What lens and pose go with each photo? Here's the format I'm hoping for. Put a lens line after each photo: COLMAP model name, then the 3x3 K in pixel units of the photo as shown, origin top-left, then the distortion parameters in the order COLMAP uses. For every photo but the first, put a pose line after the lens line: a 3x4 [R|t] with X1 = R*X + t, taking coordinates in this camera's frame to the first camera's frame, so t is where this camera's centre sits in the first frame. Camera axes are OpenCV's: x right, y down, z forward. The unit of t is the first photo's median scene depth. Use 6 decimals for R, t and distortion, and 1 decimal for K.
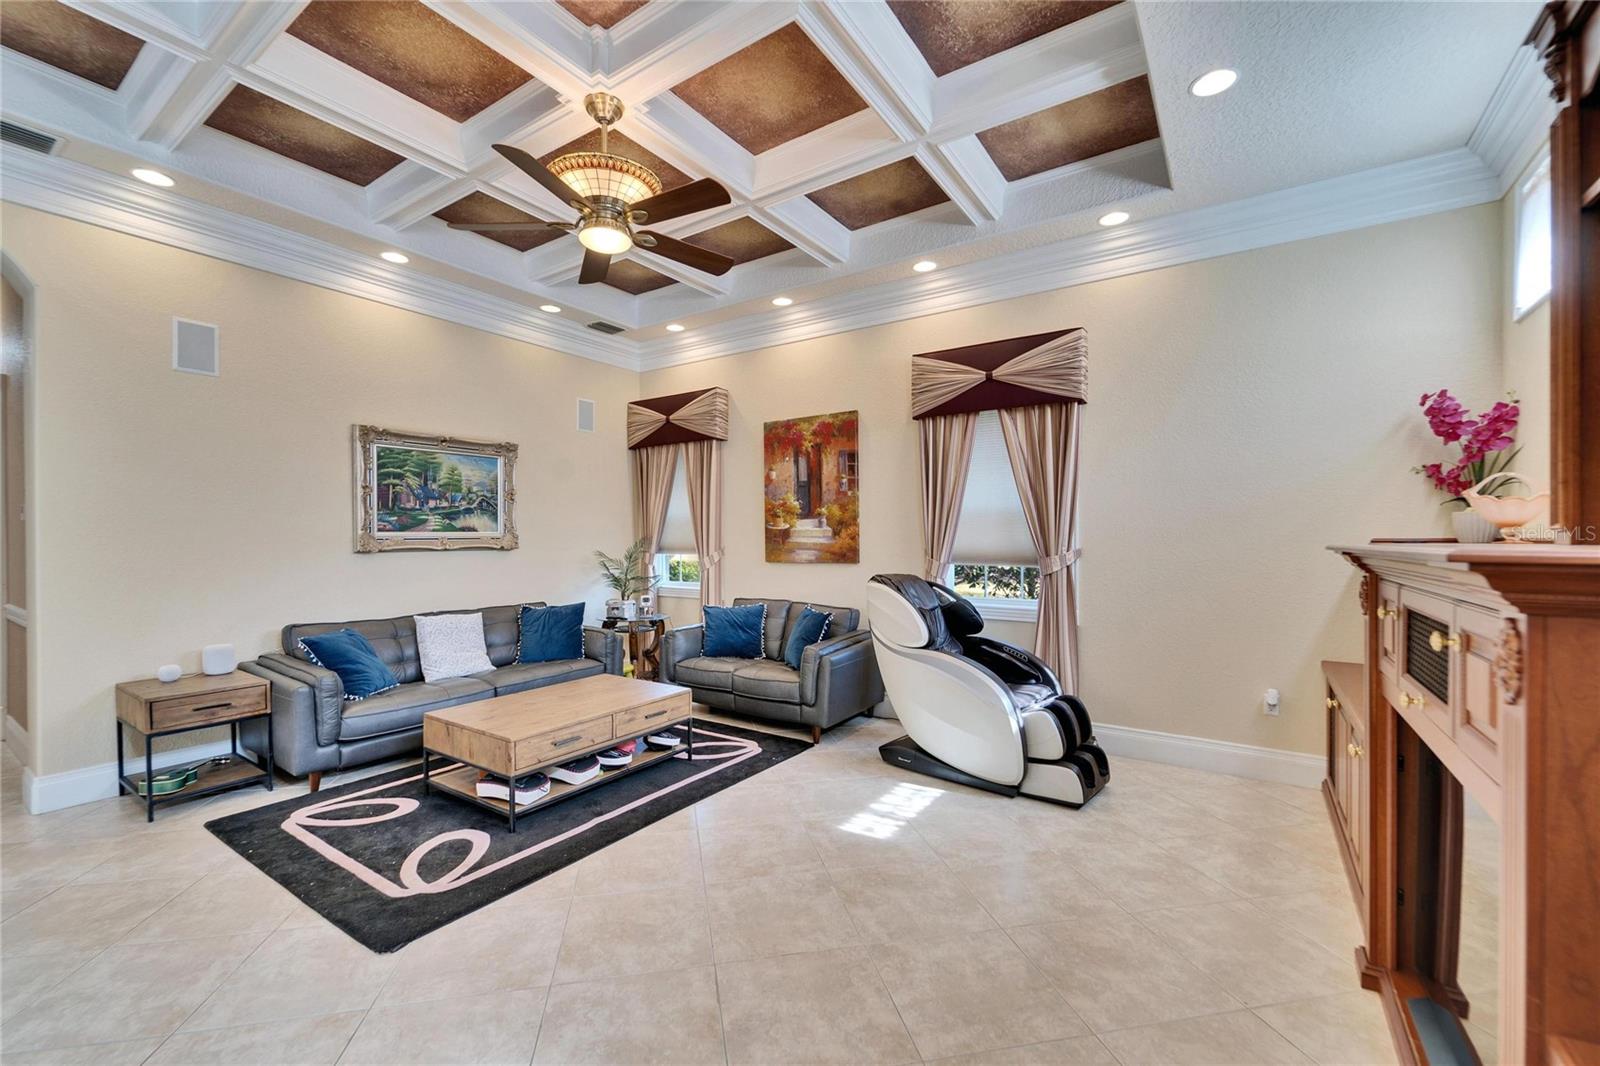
lens RADIAL K [[655.7, 0, 794.3], [0, 655.7, 544.6], [0, 0, 1]] dist [-0.002114, -0.000284]
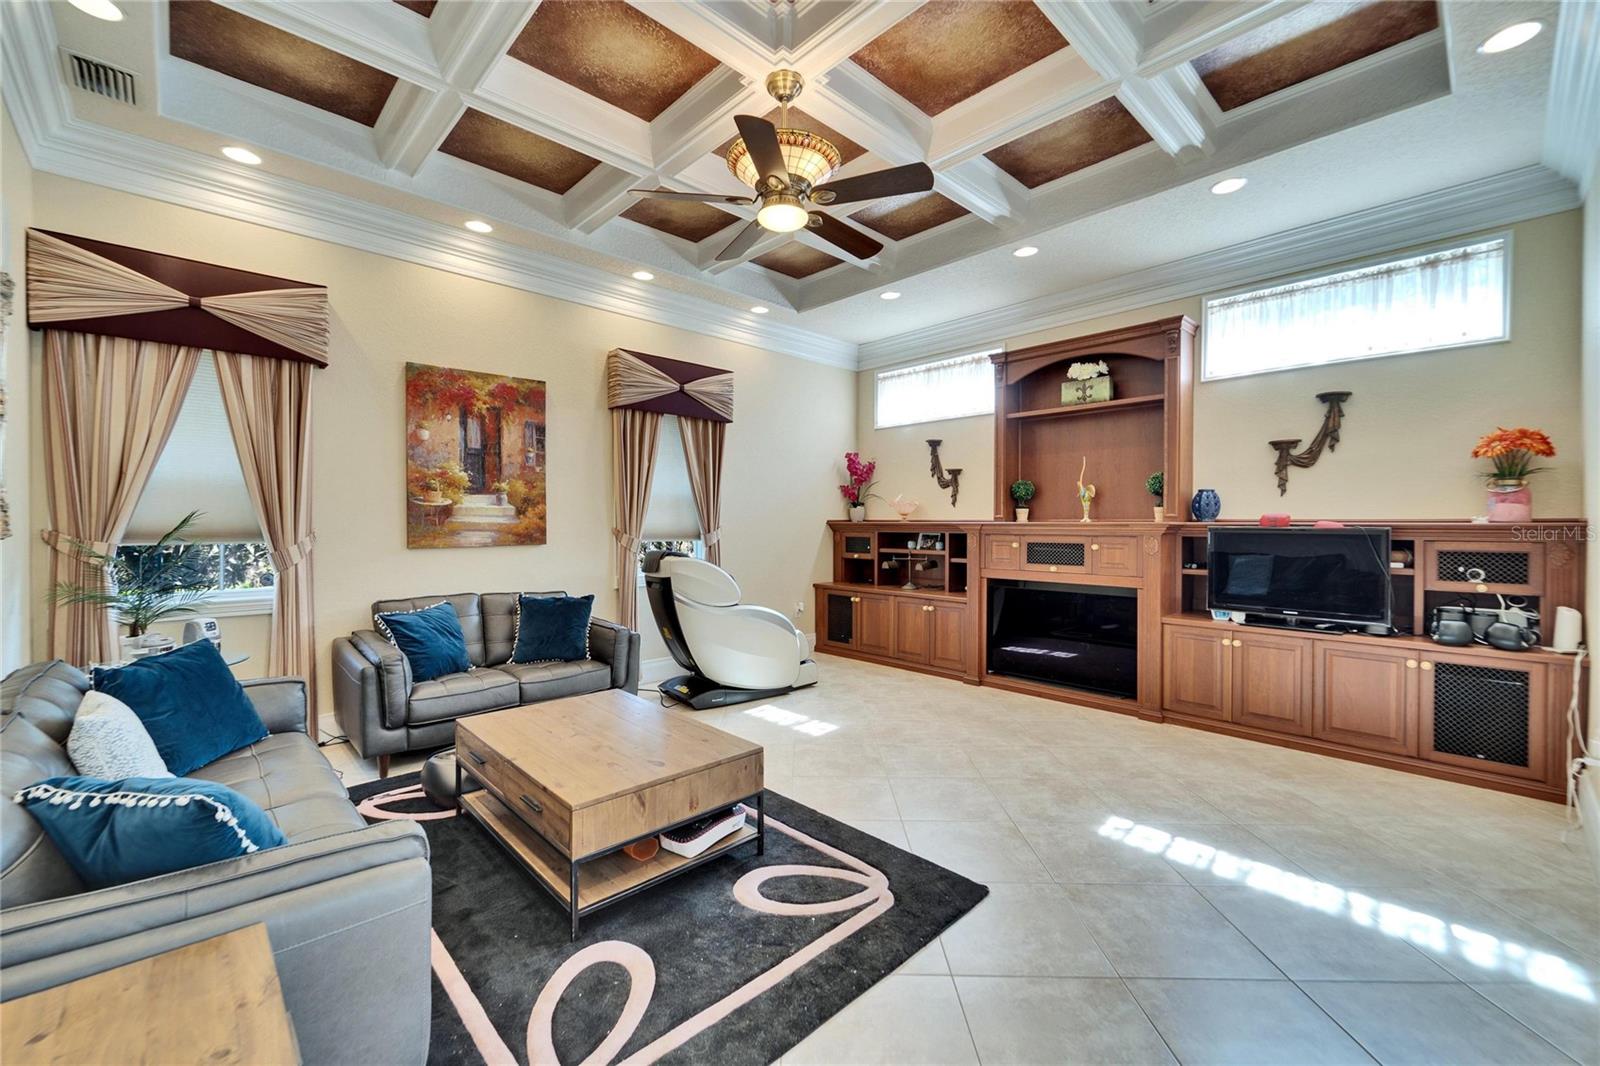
lens RADIAL K [[655.7, 0, 790.7], [0, 655.7, 523.4], [0, 0, 1]] dist [-0.002114, -0.000284]
pose [[0.215081, -0.001121, 0.976596, -0.727623], [0.008342, 0.999965, -0.000689, 0.001685], [-0.976561, 0.008295, 0.215083, 0.443675]]
